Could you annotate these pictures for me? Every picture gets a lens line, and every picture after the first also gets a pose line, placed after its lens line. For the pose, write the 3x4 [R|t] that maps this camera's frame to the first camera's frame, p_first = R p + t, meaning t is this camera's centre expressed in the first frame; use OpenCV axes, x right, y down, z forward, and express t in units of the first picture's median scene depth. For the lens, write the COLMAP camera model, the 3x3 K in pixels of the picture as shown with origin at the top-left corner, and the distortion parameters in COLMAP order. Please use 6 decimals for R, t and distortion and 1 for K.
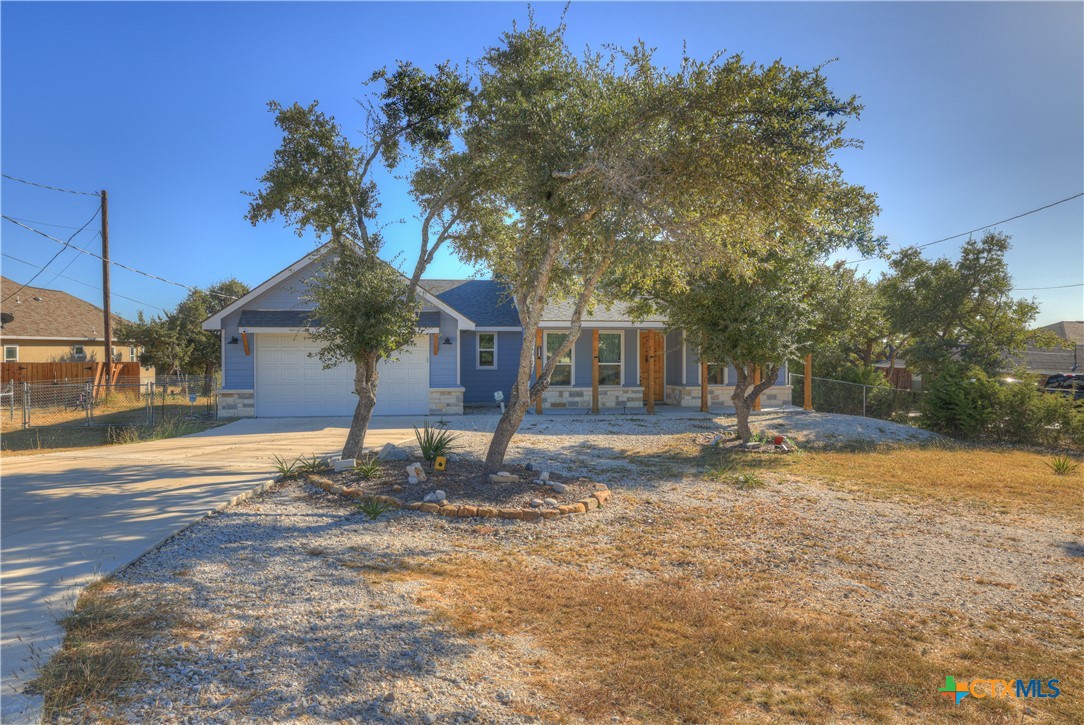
lens RADIAL K [[670.3, 0, 534.0], [0, 670.3, 358.0], [0, 0, 1]] dist [-0.000530, -0.005505]
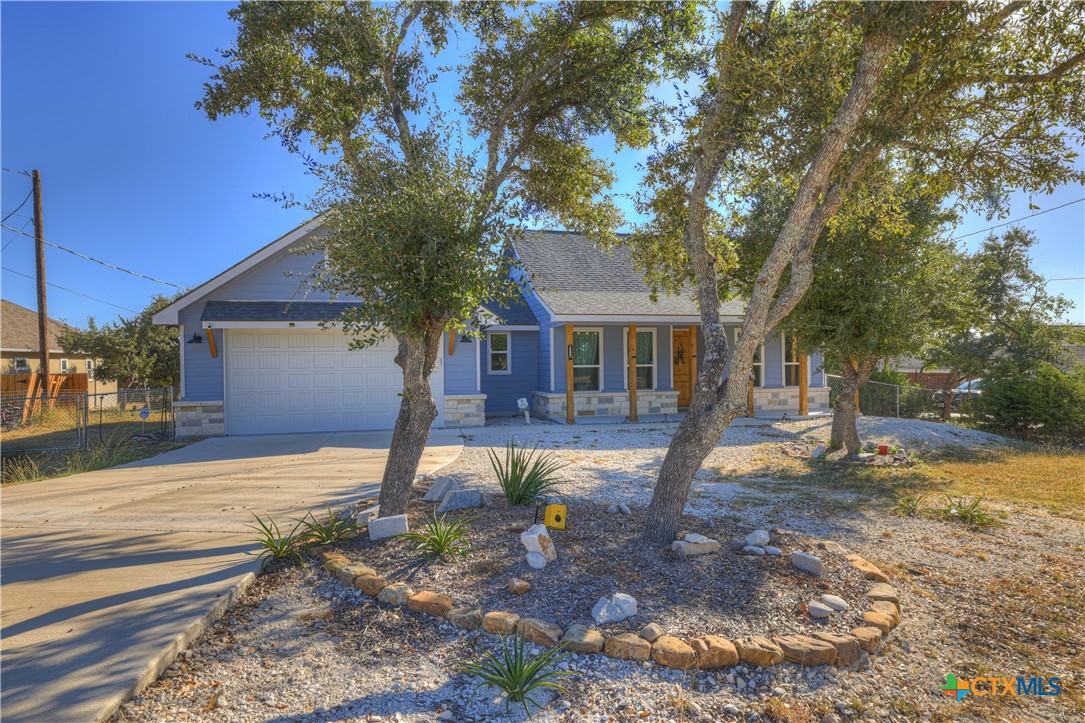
lens RADIAL K [[604.5, 0, 548.5], [0, 604.5, 368.8], [0, 0, 1]] dist [-0.008083, 0.012866]
pose [[0.995710, -0.012852, 0.091635, -0.087791], [0.013302, 0.999902, -0.004298, 0.015460], [-0.091571, 0.005498, 0.995783, 0.222611]]
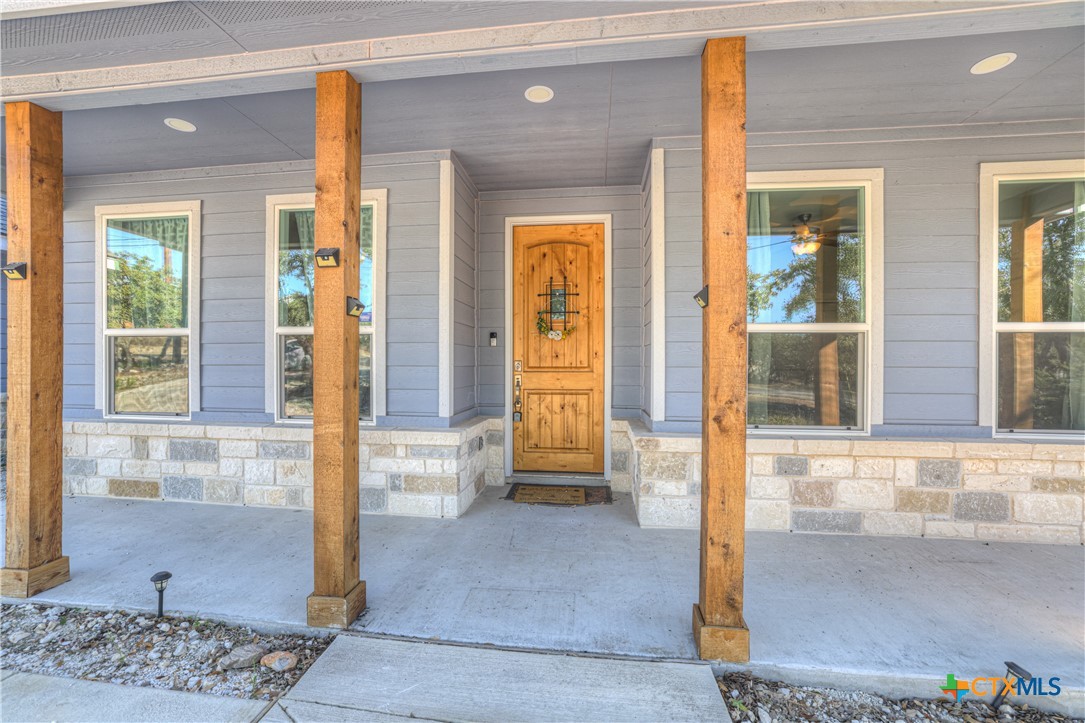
lens RADIAL K [[461.1, 0, 539.4], [0, 461.1, 359.4], [0, 0, 1]] dist [-0.033040, 0.011291]
pose [[0.954922, 0.002767, -0.296842, 0.250094], [-0.003869, 0.999988, -0.003124, 0.020163], [0.296830, 0.004132, 0.954921, 0.909492]]
